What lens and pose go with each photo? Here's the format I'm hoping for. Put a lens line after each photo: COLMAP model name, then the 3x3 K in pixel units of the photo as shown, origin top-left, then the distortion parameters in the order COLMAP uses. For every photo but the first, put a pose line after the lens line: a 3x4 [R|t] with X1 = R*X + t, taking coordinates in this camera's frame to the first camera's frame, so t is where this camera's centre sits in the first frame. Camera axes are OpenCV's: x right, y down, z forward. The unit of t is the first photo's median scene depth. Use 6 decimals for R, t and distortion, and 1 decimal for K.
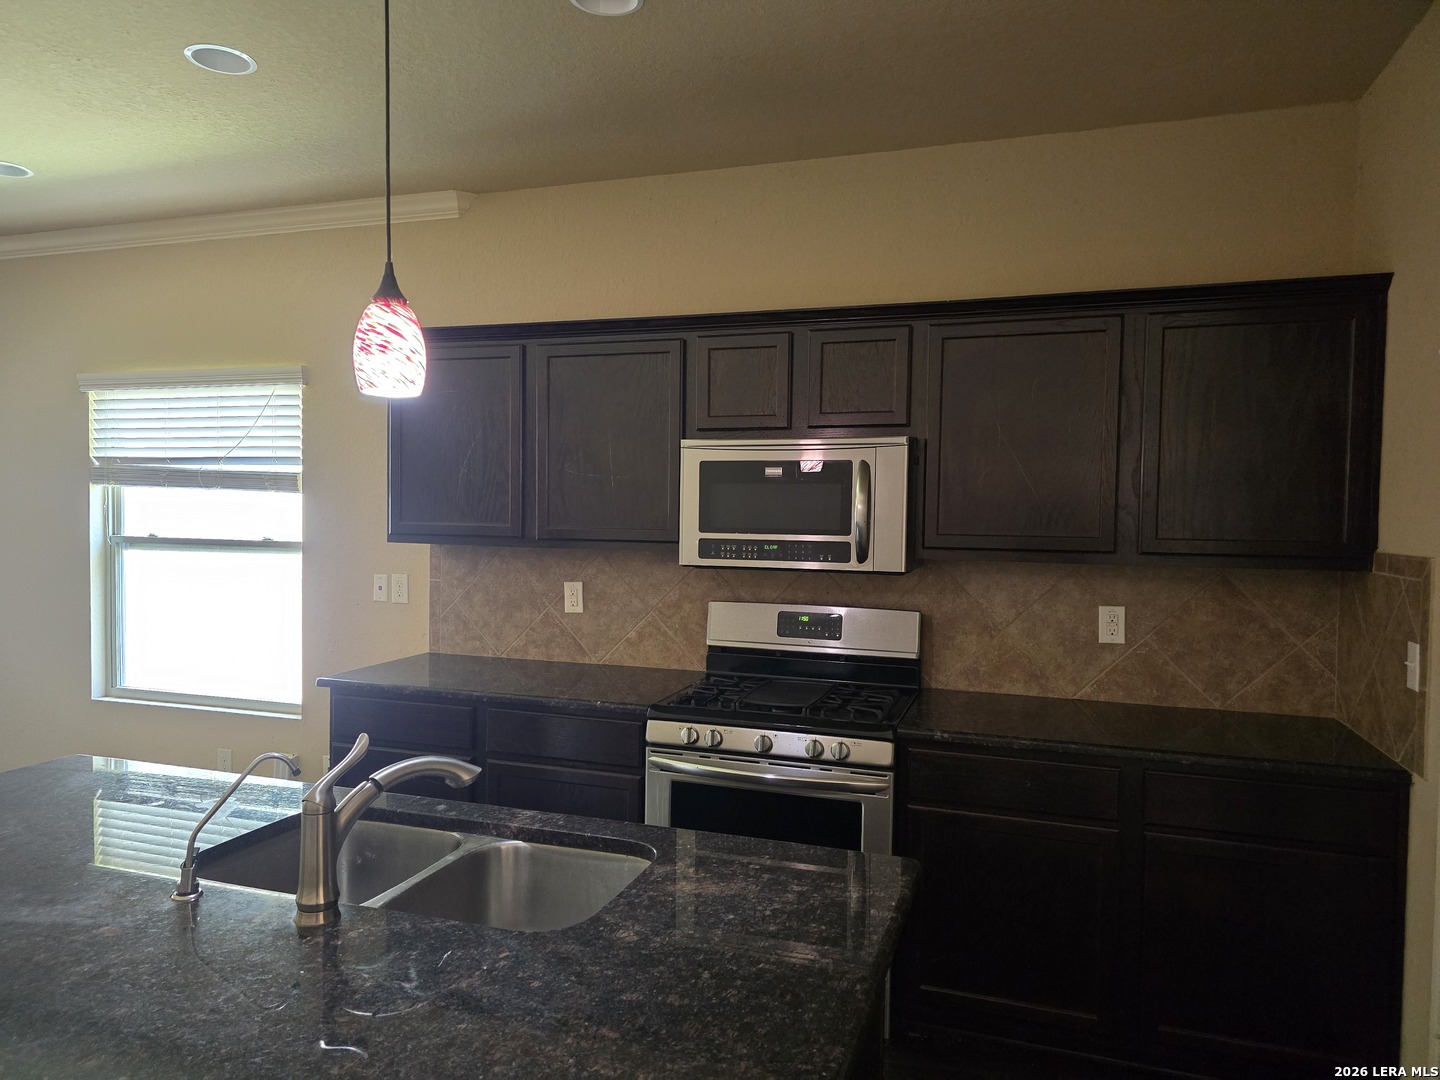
lens RADIAL K [[979.7, 0, 714.6], [0, 979.7, 547.6], [0, 0, 1]] dist [0.045680, -0.046276]
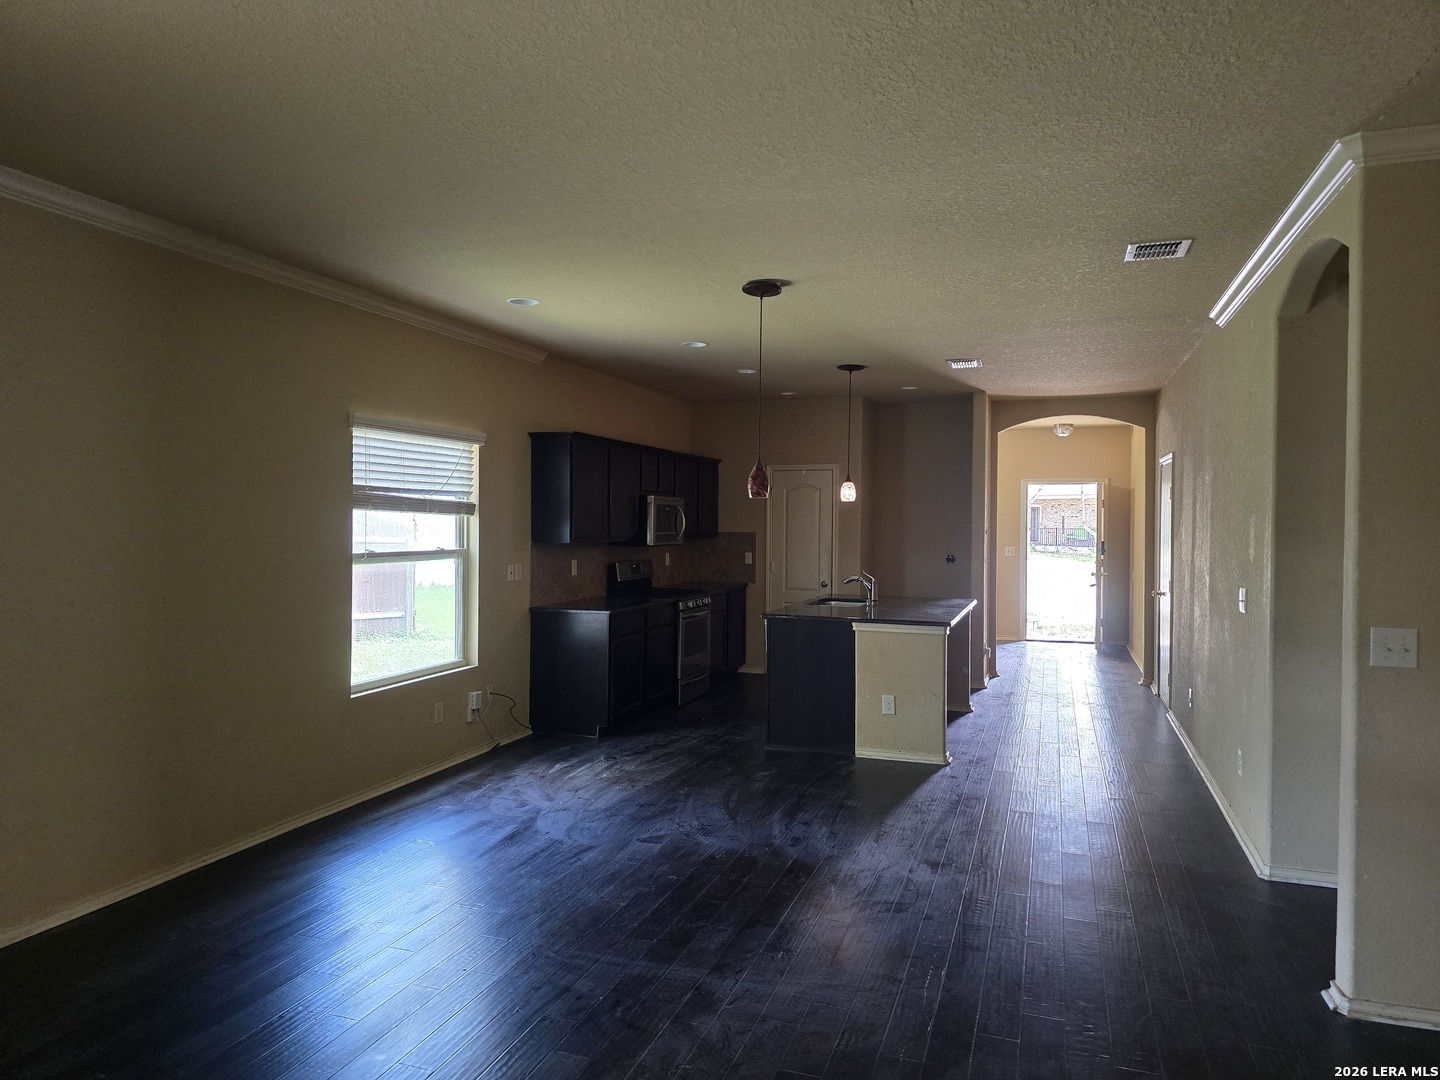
lens RADIAL K [[979.7, 0, 717.4], [0, 979.7, 535.7], [0, 0, 1]] dist [0.045680, -0.046276]
pose [[-0.005862, -0.028894, 0.999565, -2.138645], [0.034636, 0.998977, 0.029080, -0.062526], [-0.999383, 0.034792, -0.004855, 0.708979]]
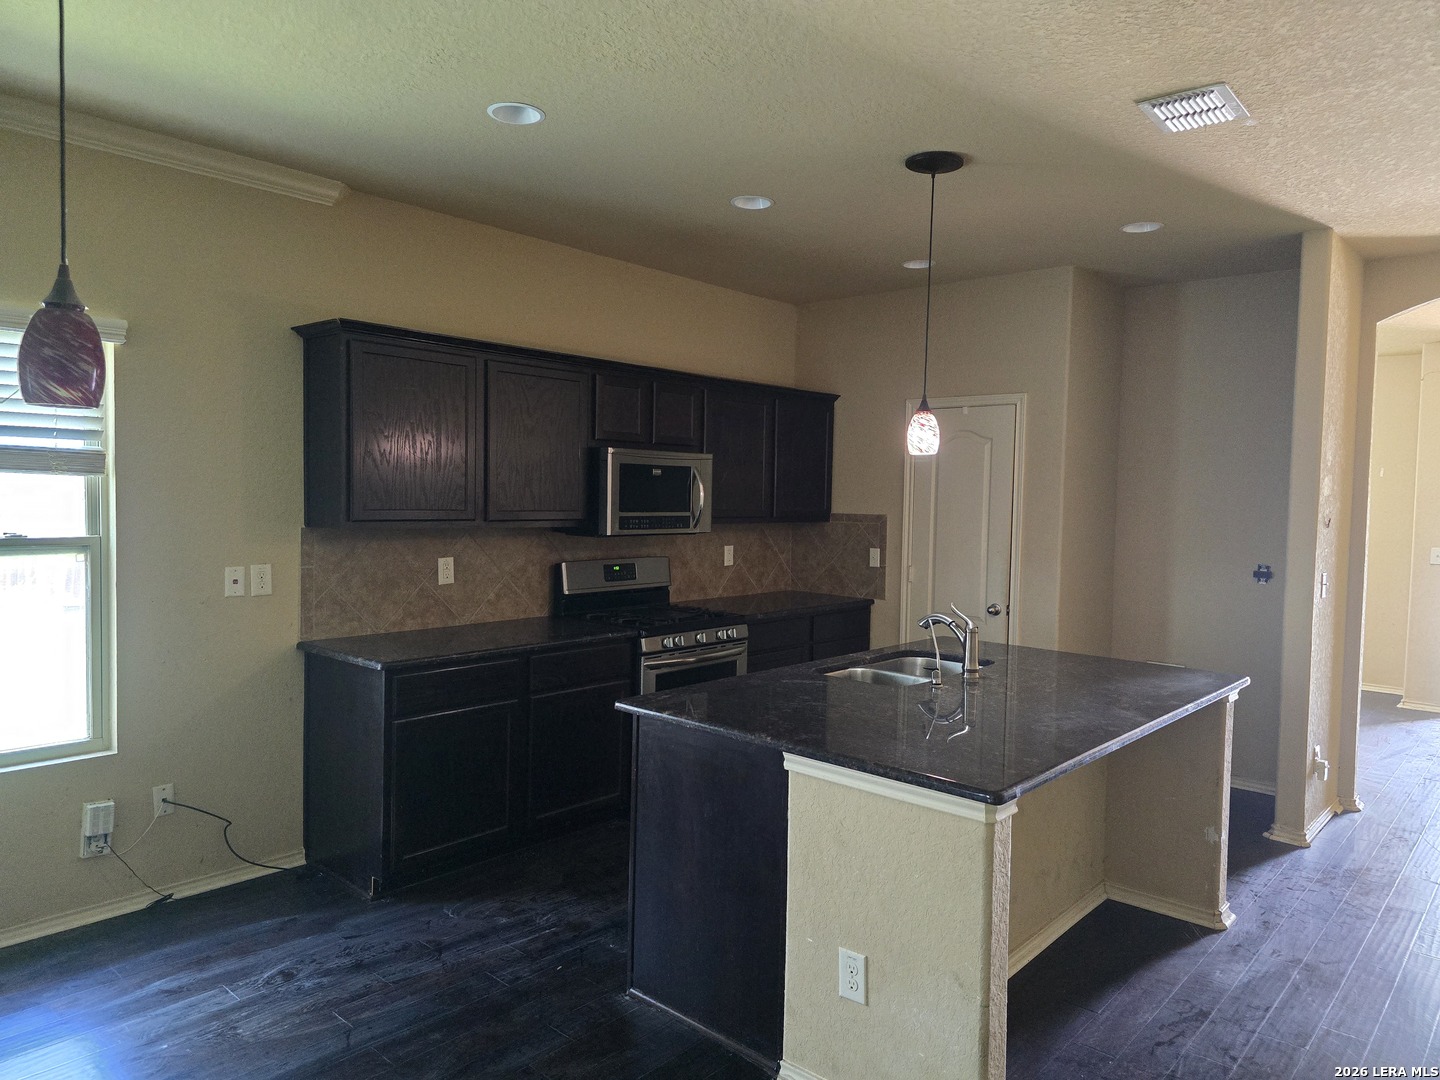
lens RADIAL K [[979.7, 0, 717.9], [0, 979.7, 542.8], [0, 0, 1]] dist [0.045680, -0.046276]
pose [[0.381821, -0.055220, 0.922585, -1.088617], [0.024456, 0.998468, 0.049641, -0.032146], [-0.923913, 0.003609, 0.382586, 0.252973]]
